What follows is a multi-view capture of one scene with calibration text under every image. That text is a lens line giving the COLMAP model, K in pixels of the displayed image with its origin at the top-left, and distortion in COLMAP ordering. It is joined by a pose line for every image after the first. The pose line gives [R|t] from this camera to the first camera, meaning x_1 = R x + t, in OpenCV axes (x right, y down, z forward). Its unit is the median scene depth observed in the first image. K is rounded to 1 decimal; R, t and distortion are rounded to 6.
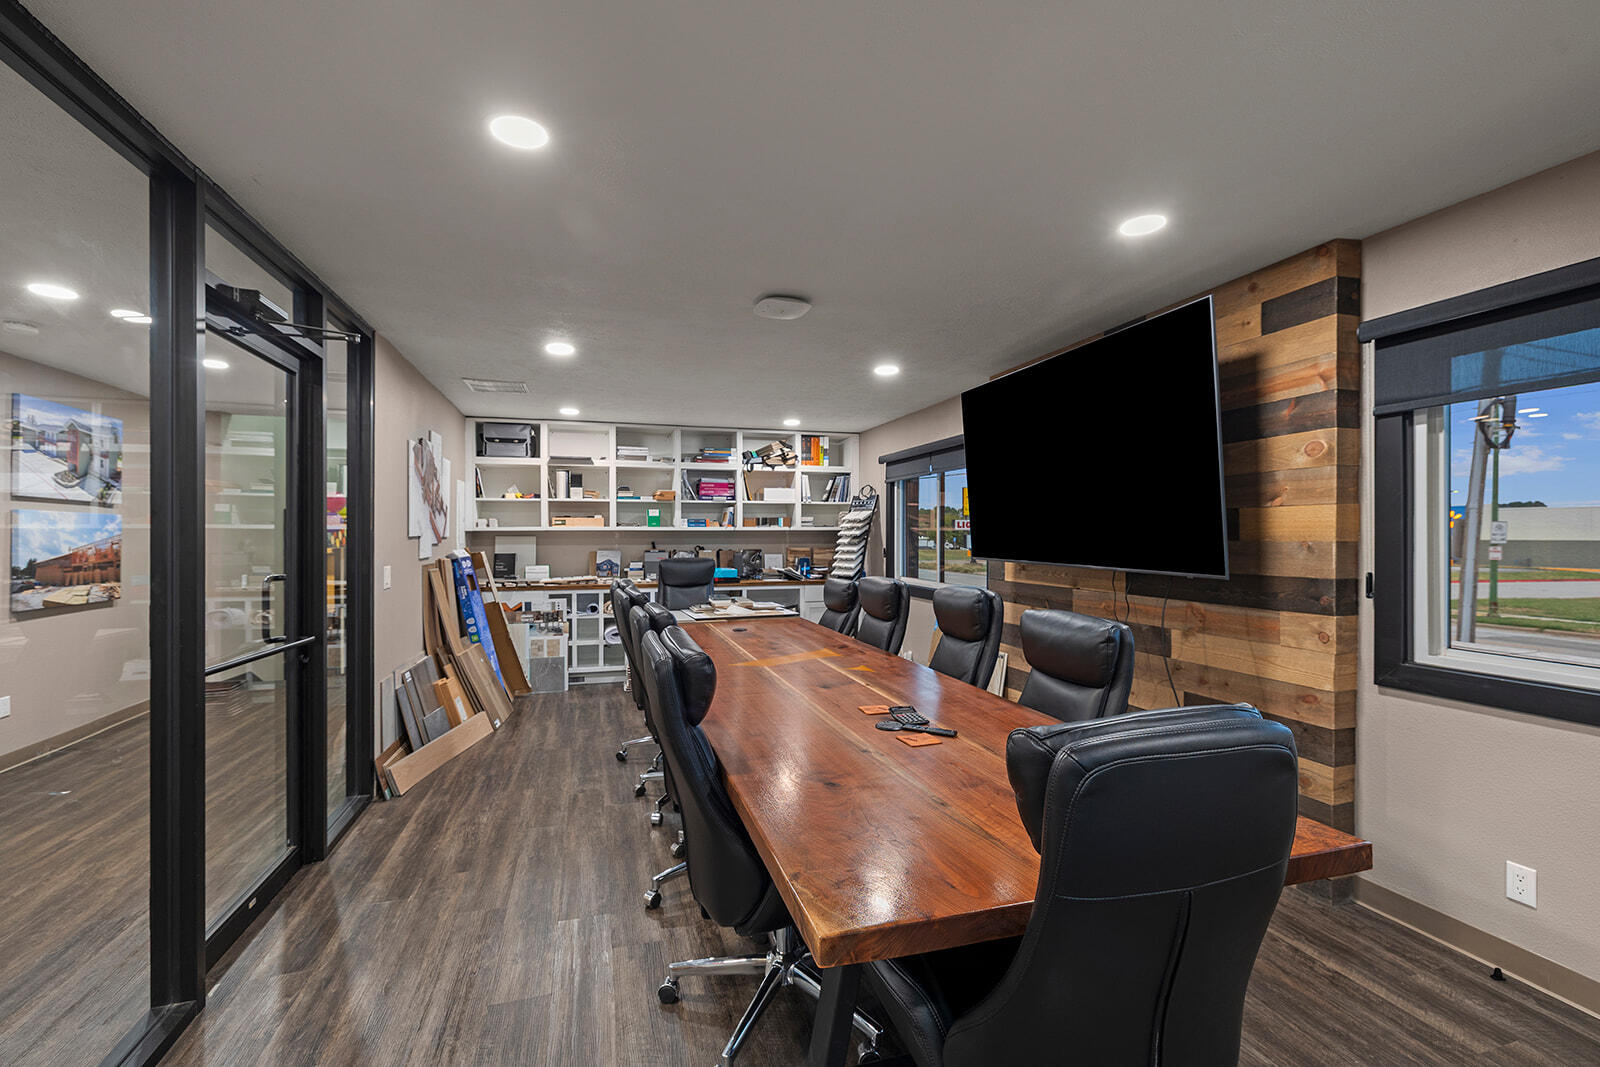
lens RADIAL K [[695.1, 0, 799.1], [0, 695.1, 534.4], [0, 0, 1]] dist [0.002378, 0.000159]
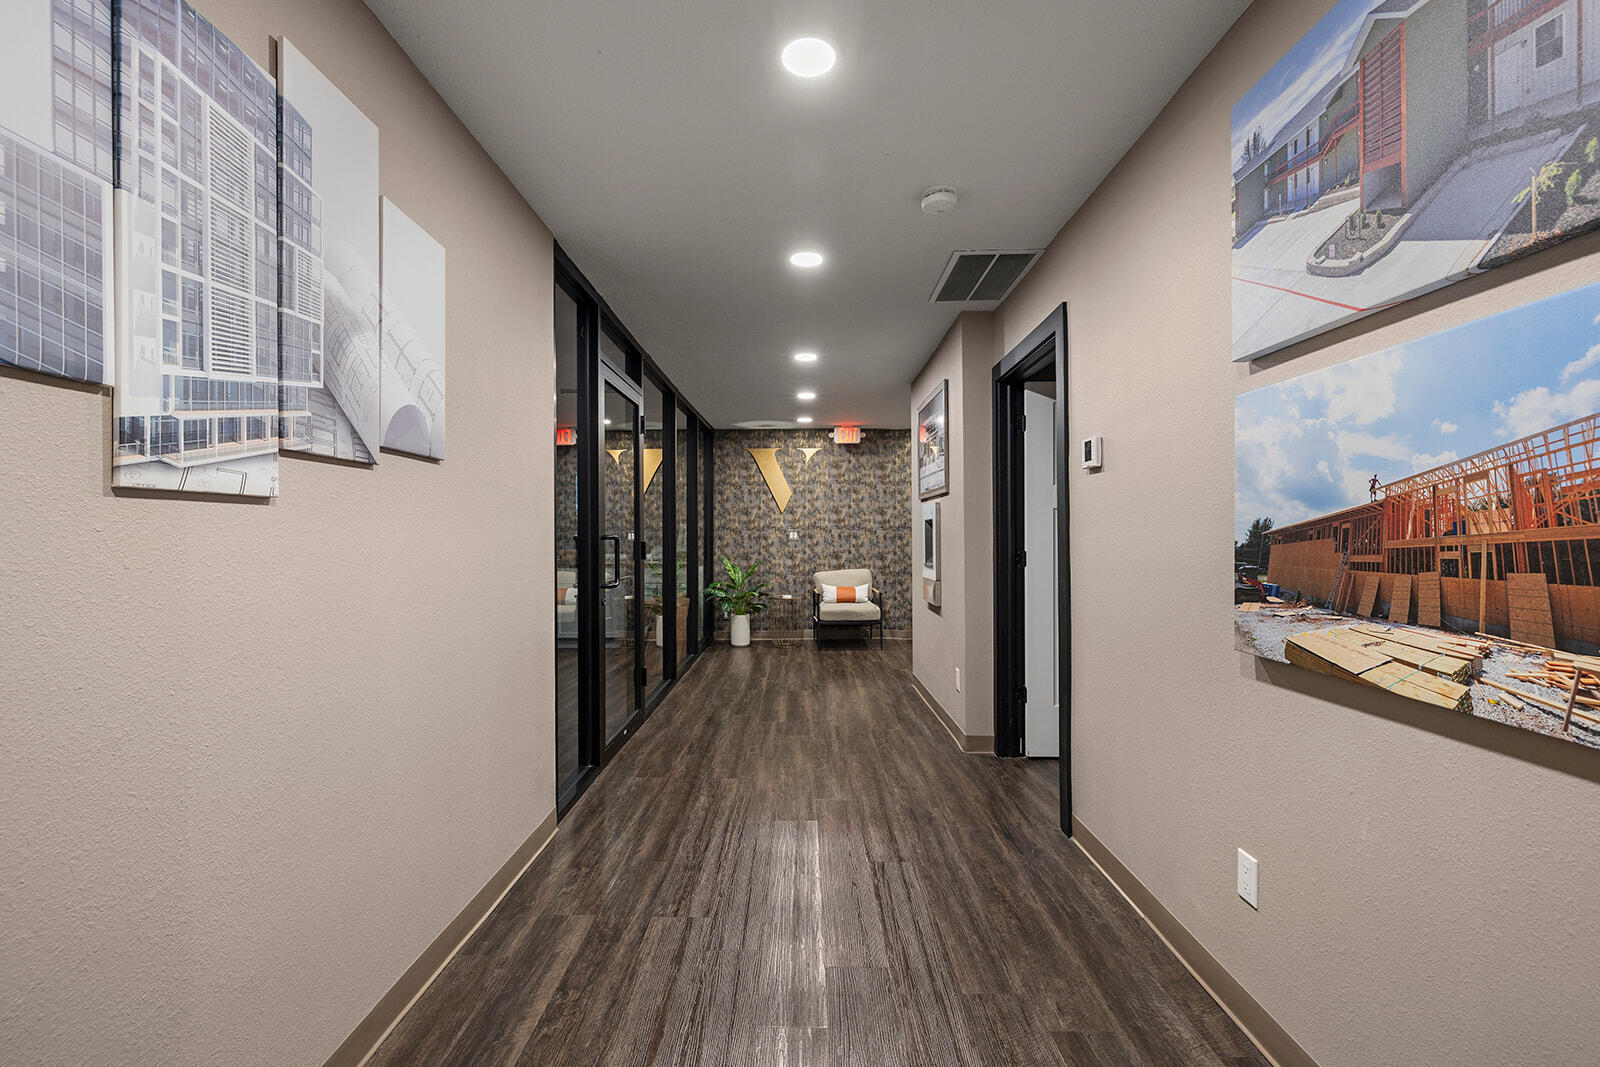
lens RADIAL K [[695.1, 0, 802.1], [0, 695.1, 539.4], [0, 0, 1]] dist [0.002378, 0.000159]
pose [[-0.959221, 0.000902, 0.282654, -0.917656], [0.002214, 0.999988, 0.004323, 0.041125], [-0.282647, 0.004772, -0.959212, 1.345974]]
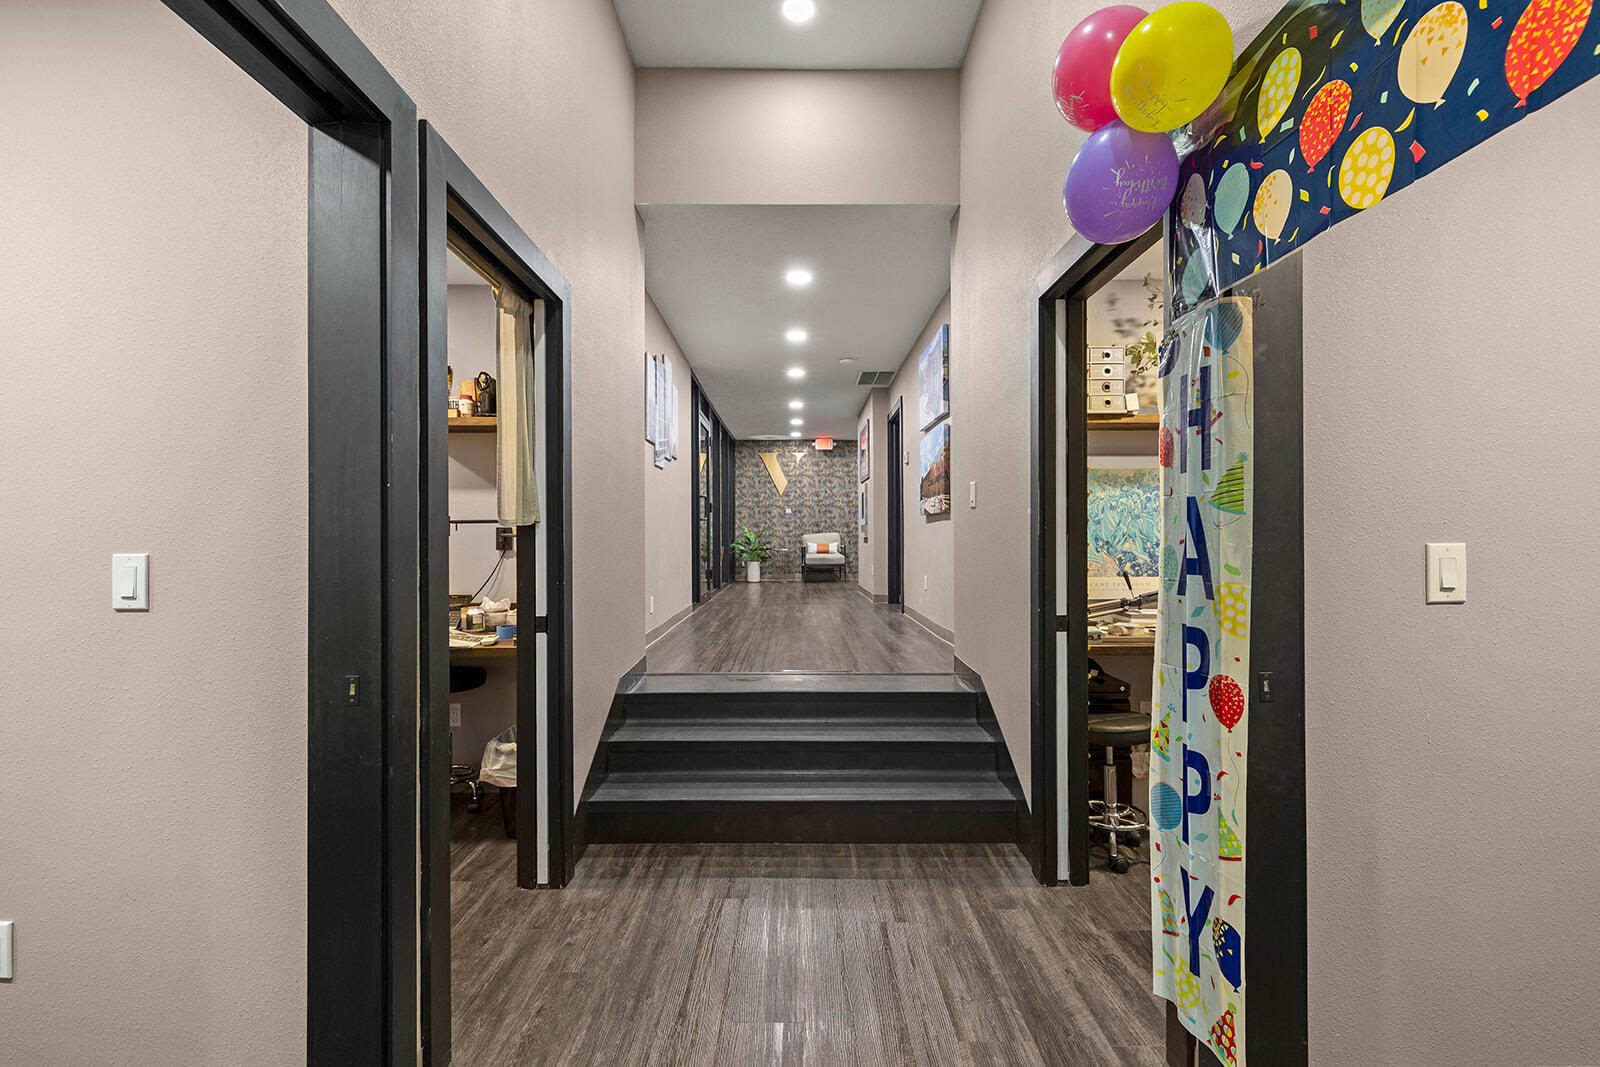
lens RADIAL K [[695.1, 0, 797.6], [0, 695.1, 531.8], [0, 0, 1]] dist [0.002378, 0.000159]
pose [[-0.961284, 0.002908, 0.275543, -1.032452], [0.001279, 0.999981, -0.006089, 0.085474], [-0.275556, -0.005501, -0.961269, 1.746686]]
